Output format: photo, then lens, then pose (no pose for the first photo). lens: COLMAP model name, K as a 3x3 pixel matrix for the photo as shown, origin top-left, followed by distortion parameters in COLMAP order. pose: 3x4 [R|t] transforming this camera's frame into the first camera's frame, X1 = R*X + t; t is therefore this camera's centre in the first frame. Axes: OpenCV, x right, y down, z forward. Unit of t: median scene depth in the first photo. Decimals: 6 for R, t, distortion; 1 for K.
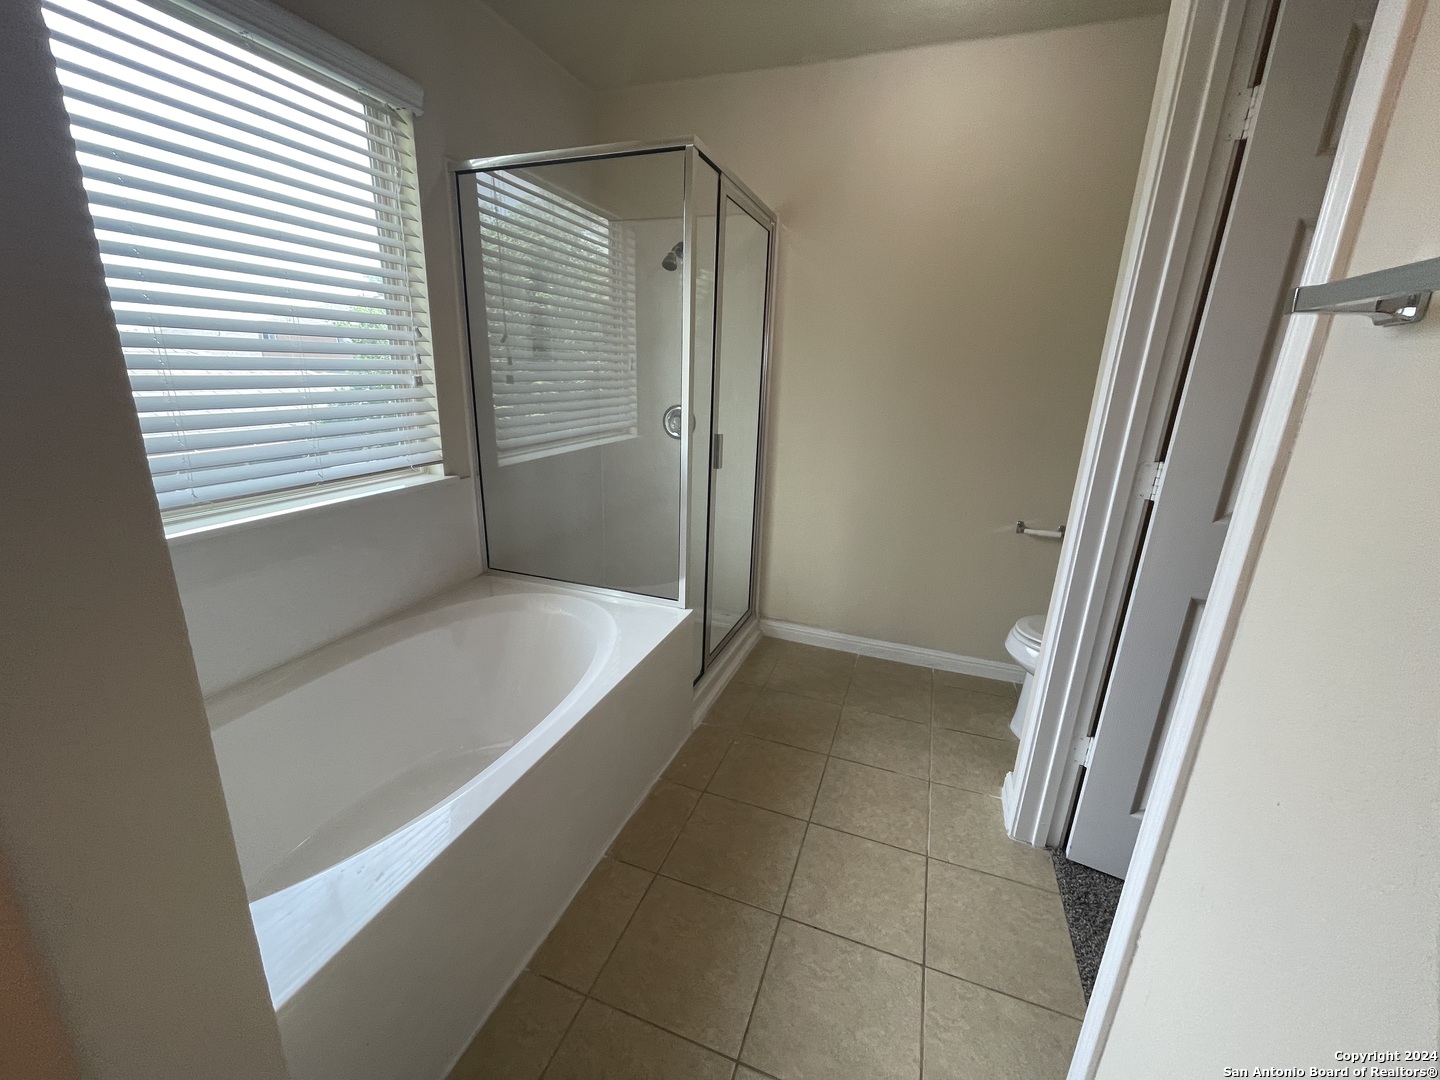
lens RADIAL K [[597.9, 0, 708.9], [0, 597.9, 536.3], [0, 0, 1]] dist [0.000872, 0.000945]
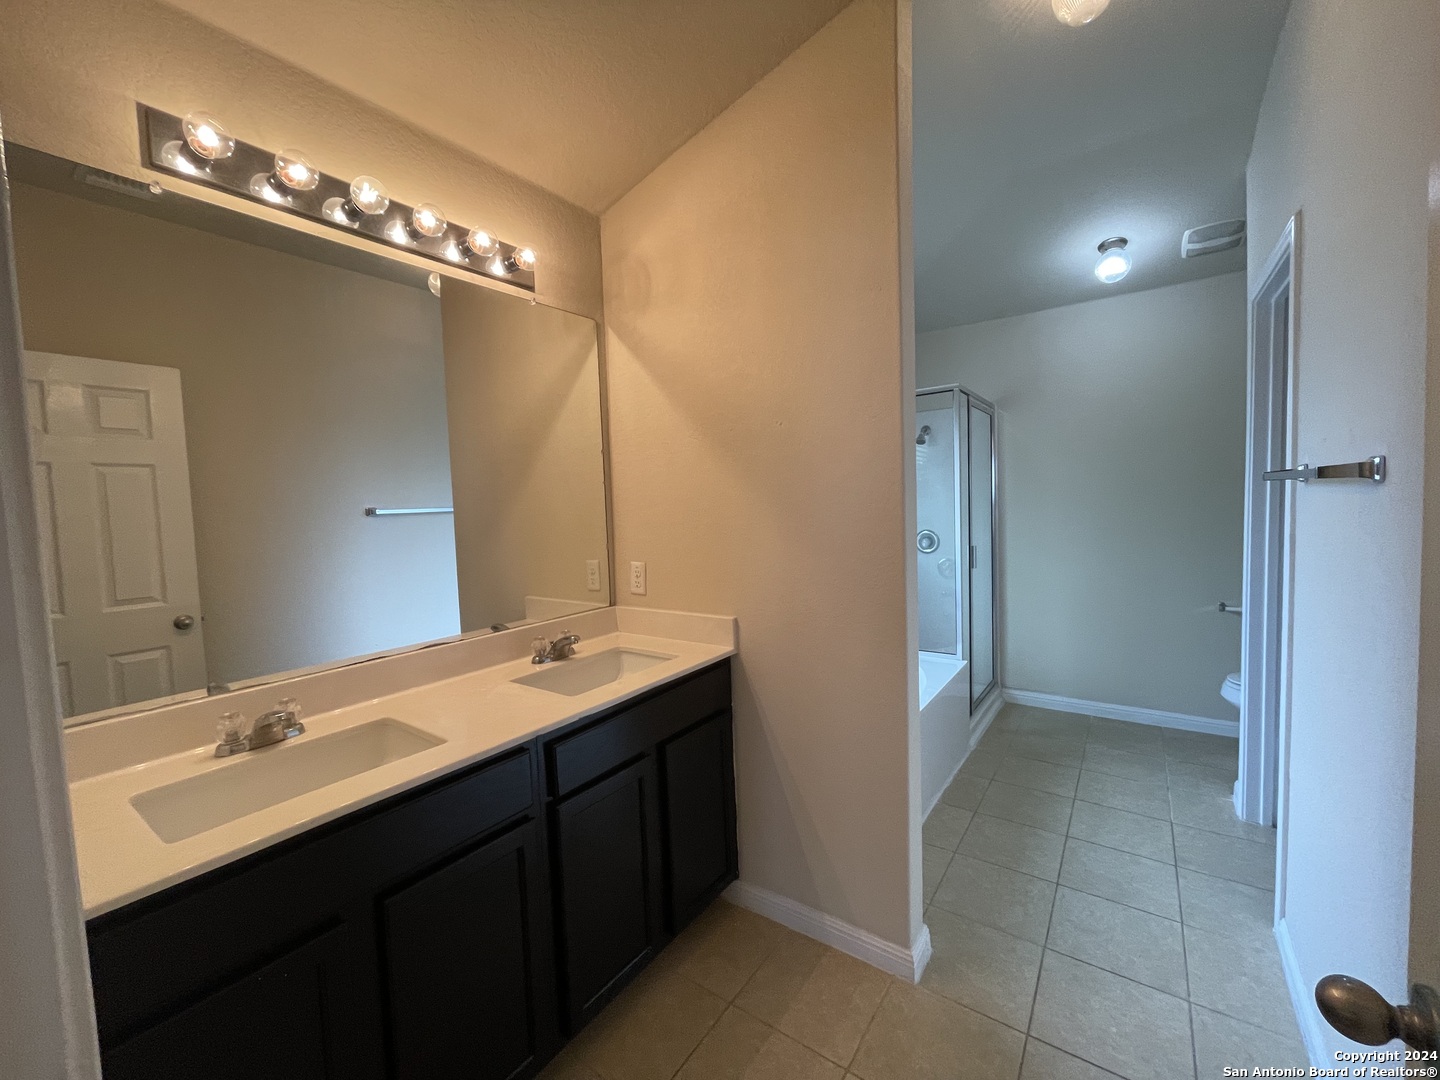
lens RADIAL K [[597.9, 0, 708.9], [0, 597.9, 536.3], [0, 0, 1]] dist [0.000872, 0.000945]
pose [[0.962852, -0.050137, -0.265335, -0.206662], [-0.008277, 0.976670, -0.214586, 0.125211], [0.269904, 0.208811, 0.939973, -0.570254]]
